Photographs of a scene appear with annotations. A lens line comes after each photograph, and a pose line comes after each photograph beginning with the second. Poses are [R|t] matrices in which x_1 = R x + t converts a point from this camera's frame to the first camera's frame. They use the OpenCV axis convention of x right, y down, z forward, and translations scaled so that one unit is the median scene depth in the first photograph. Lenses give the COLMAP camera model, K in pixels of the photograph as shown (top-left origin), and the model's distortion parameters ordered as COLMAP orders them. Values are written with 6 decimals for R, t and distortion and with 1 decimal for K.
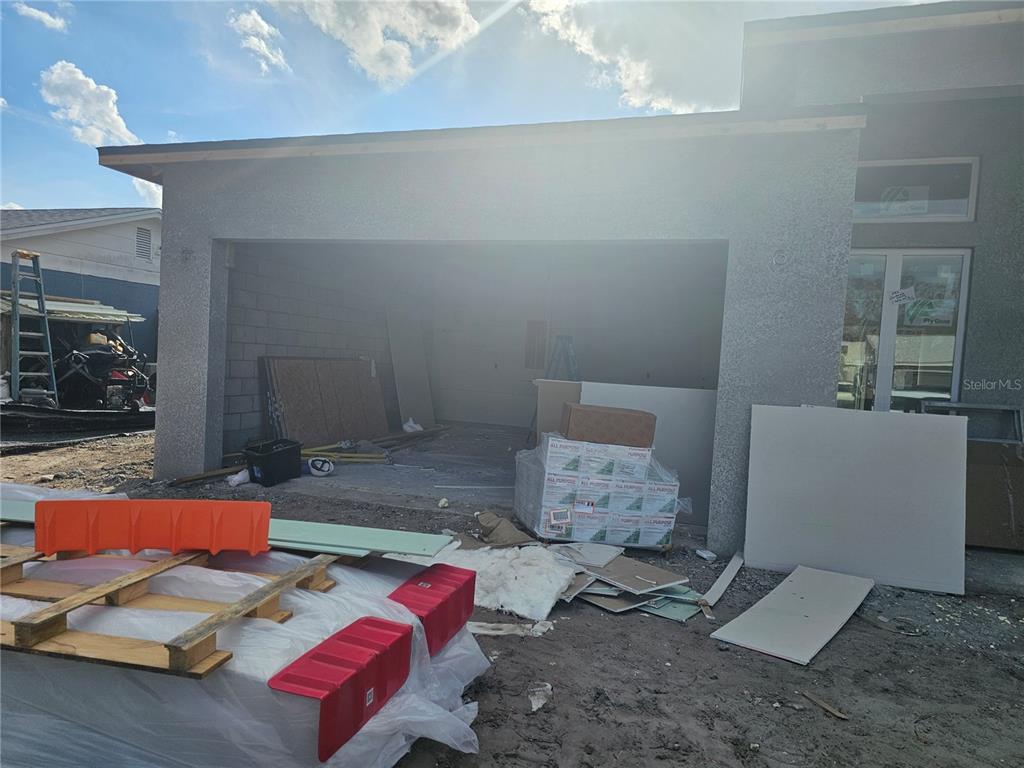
lens RADIAL K [[675.9, 0, 496.5], [0, 675.9, 389.8], [0, 0, 1]] dist [0.067469, -0.067094]
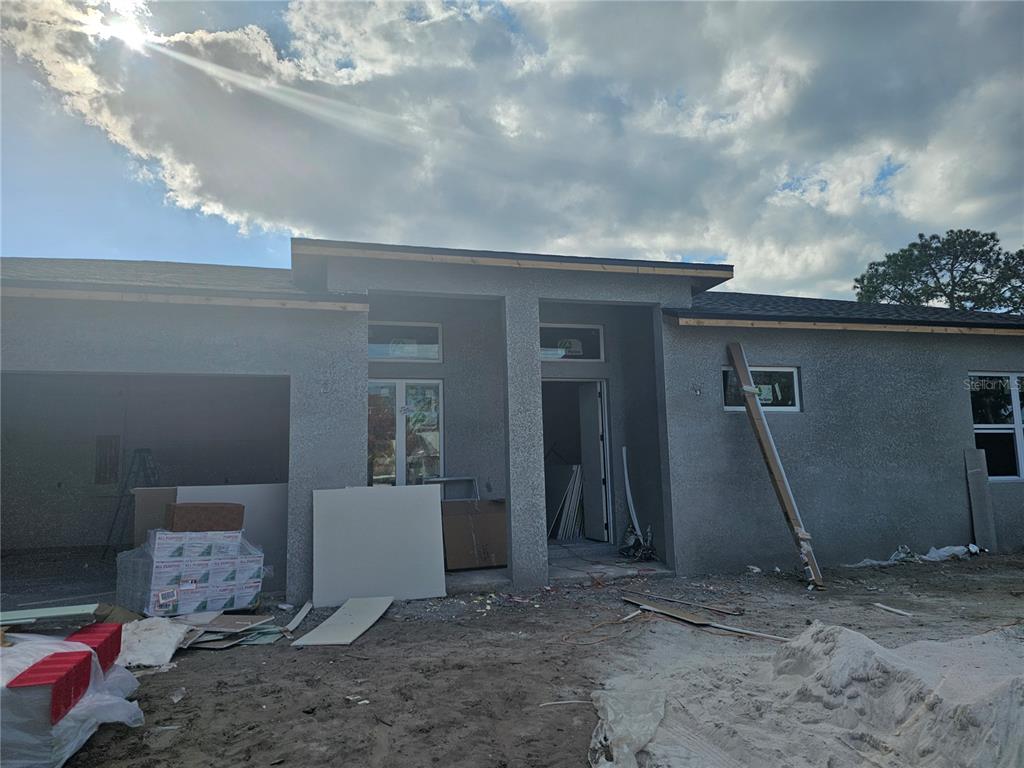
lens RADIAL K [[675.9, 0, 496.5], [0, 675.9, 389.8], [0, 0, 1]] dist [0.067469, -0.067094]
pose [[0.817183, -0.008785, 0.576311, -0.135135], [0.097742, 0.987514, -0.123541, 0.027653], [-0.568030, 0.157285, 0.807839, -0.420635]]
